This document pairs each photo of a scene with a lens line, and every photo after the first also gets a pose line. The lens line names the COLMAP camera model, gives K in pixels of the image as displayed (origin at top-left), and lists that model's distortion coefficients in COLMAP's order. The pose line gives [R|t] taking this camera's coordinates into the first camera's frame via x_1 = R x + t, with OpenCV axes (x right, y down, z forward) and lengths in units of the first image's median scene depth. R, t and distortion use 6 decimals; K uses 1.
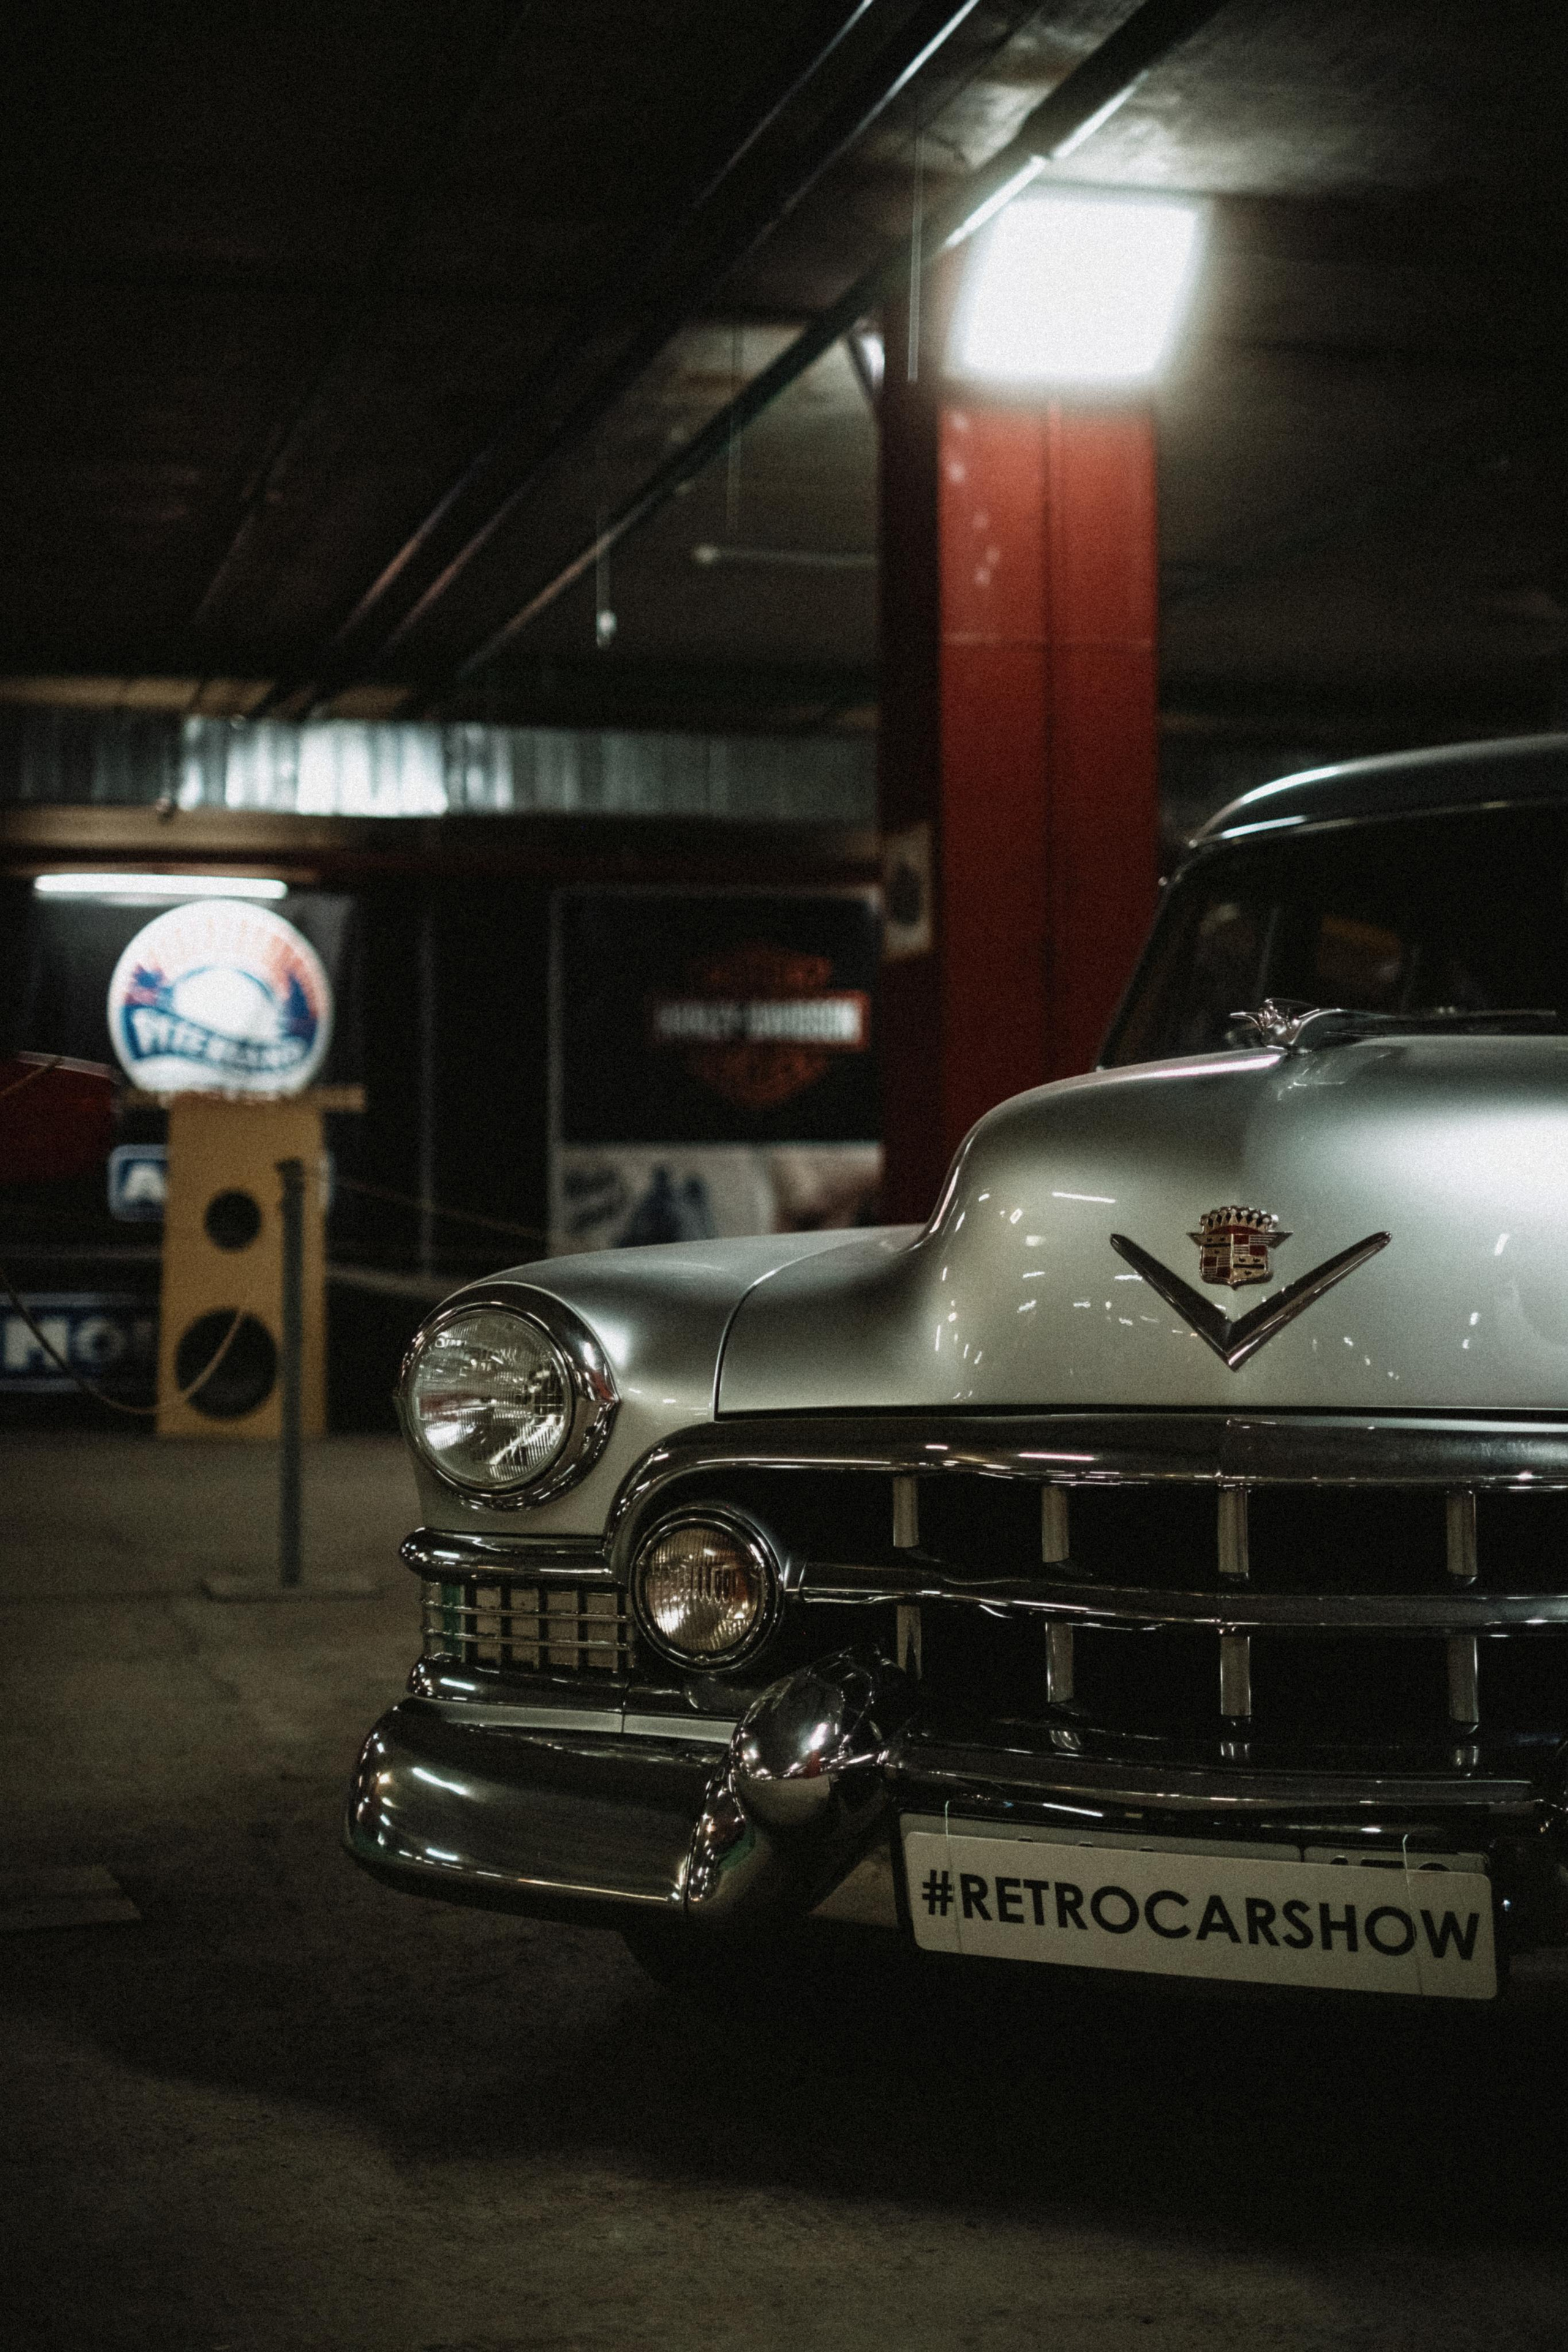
lens RADIAL K [[3781.6, 0, 784.0], [0, 3781.6, 1176.0], [0, 0, 1]] dist [-0.030255, -0.044546]
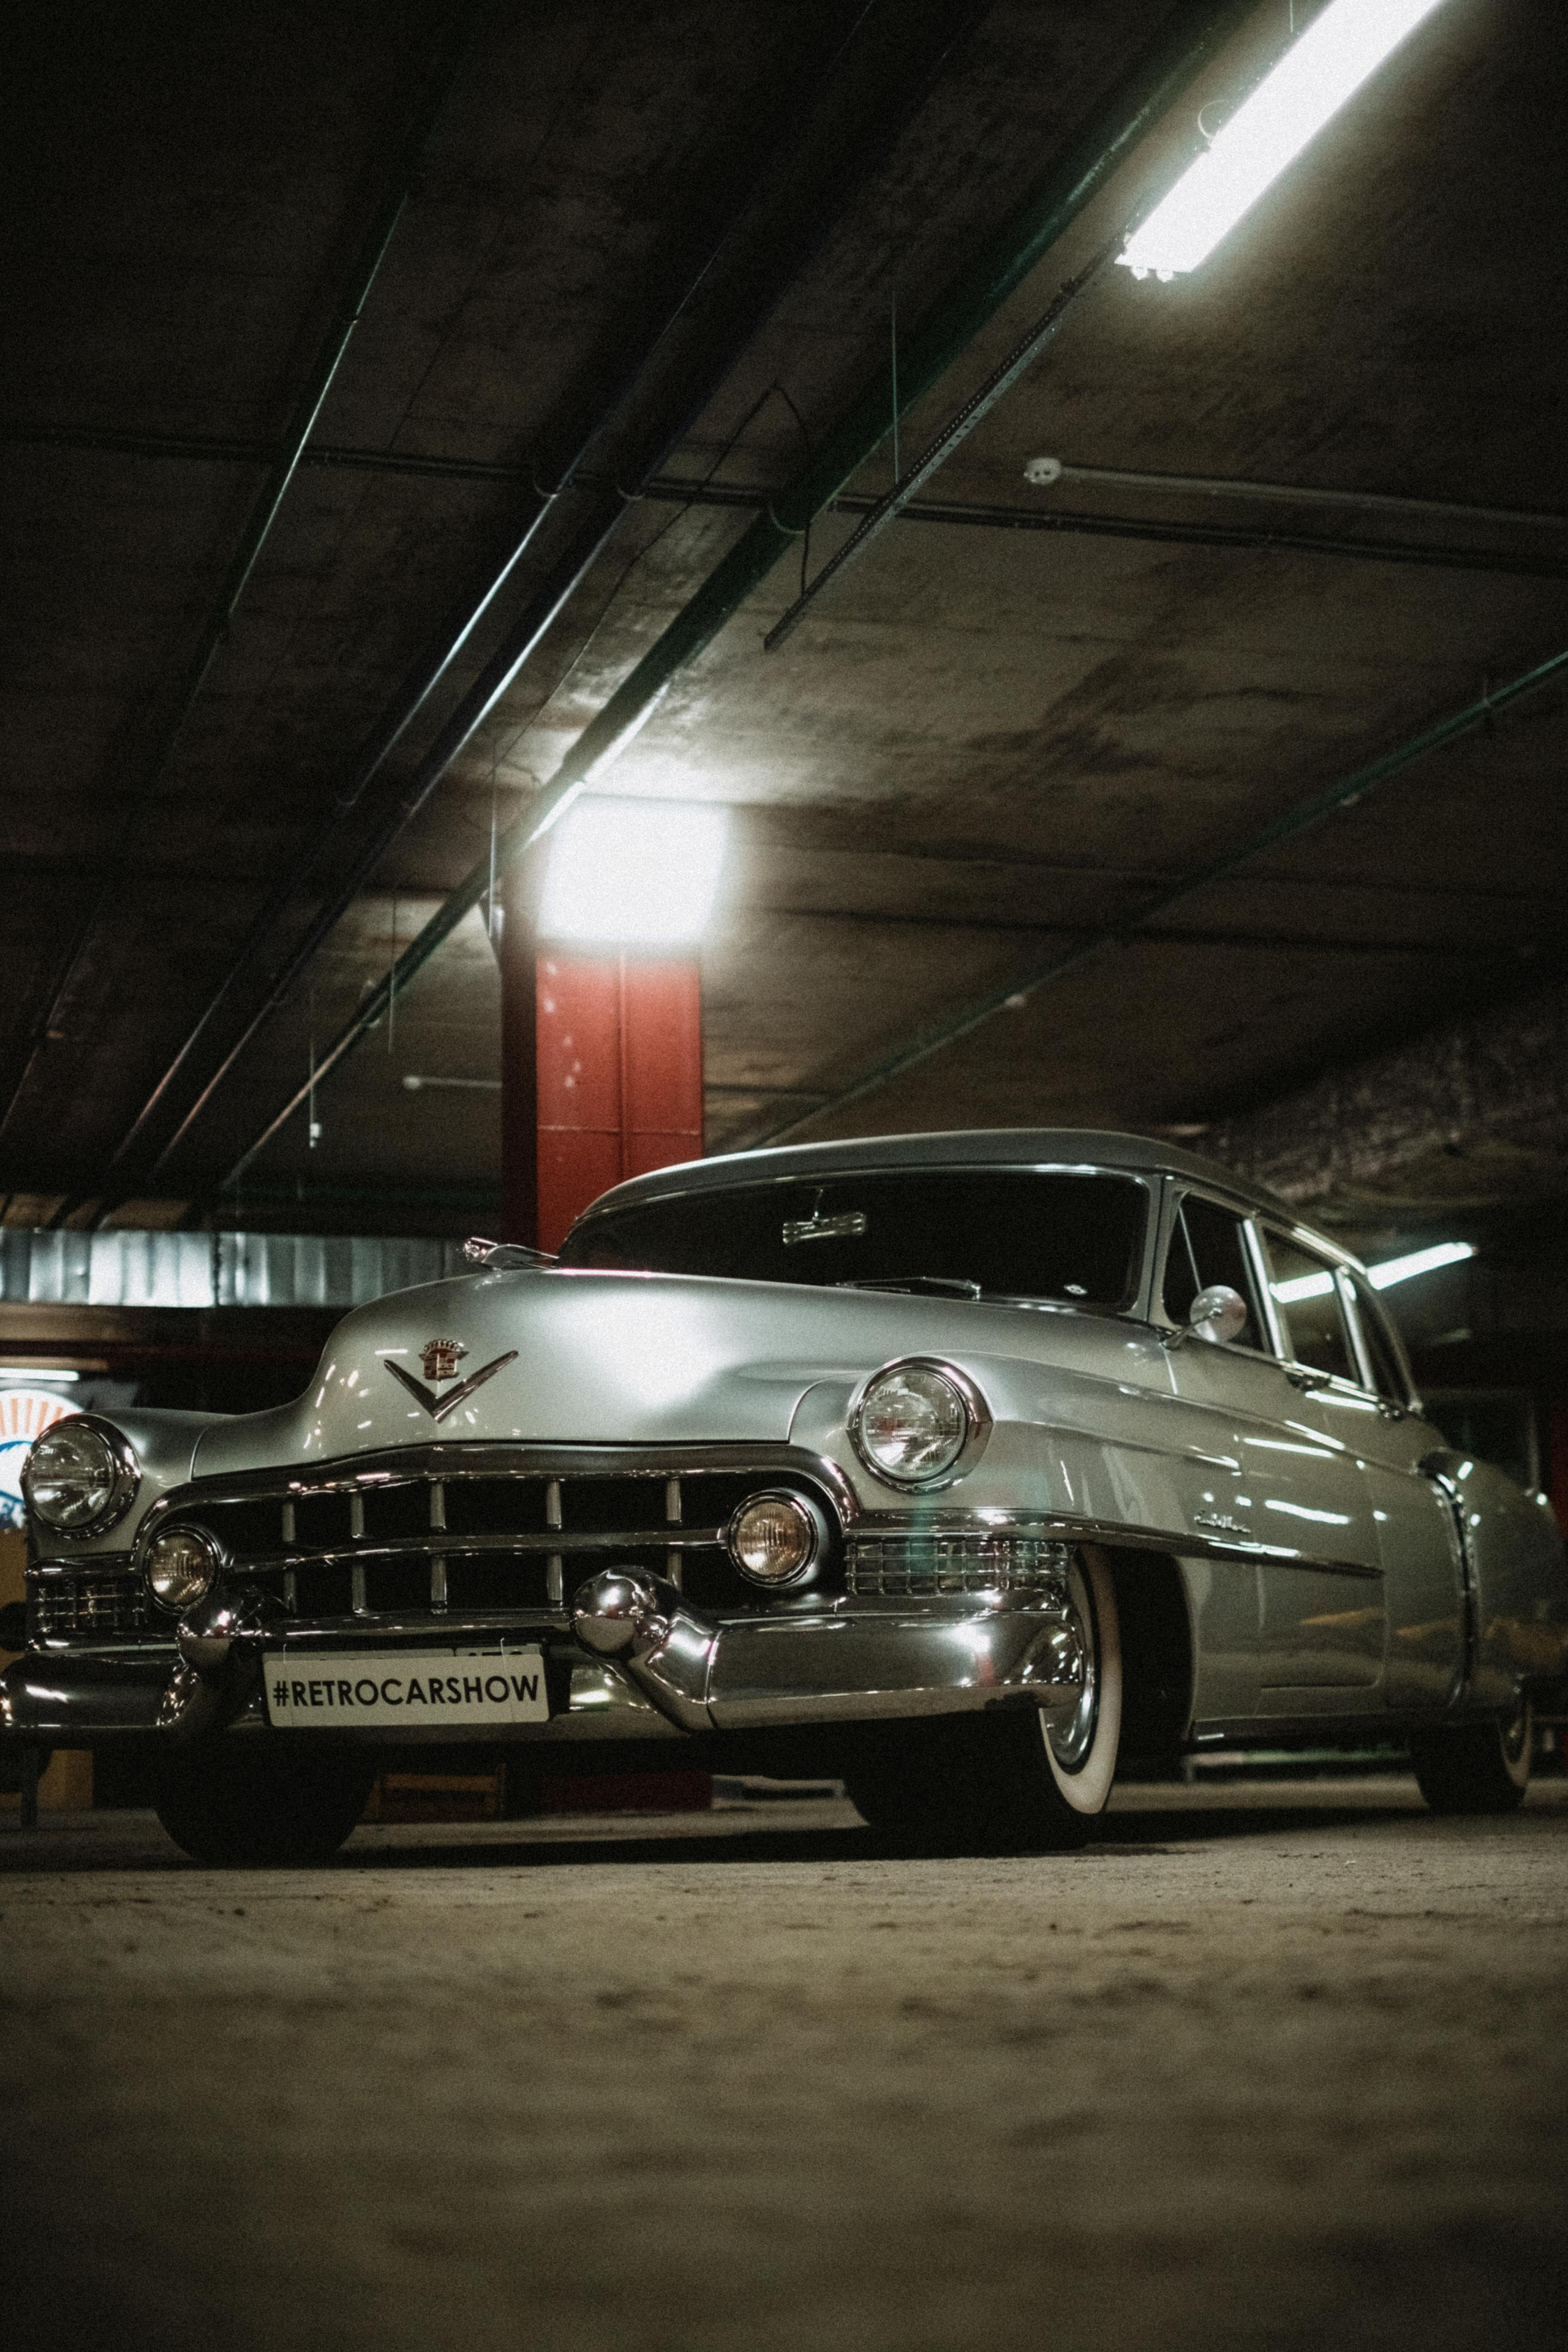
lens RADIAL K [[3533.8, 0, 784.0], [0, 3533.8, 1176.0], [0, 0, 1]] dist [-0.036448, 0.072768]
pose [[0.998295, -0.006496, 0.058013, 0.160653], [0.014750, 0.989611, -0.143012, 0.157354], [-0.056482, 0.143623, 0.988019, -0.684895]]
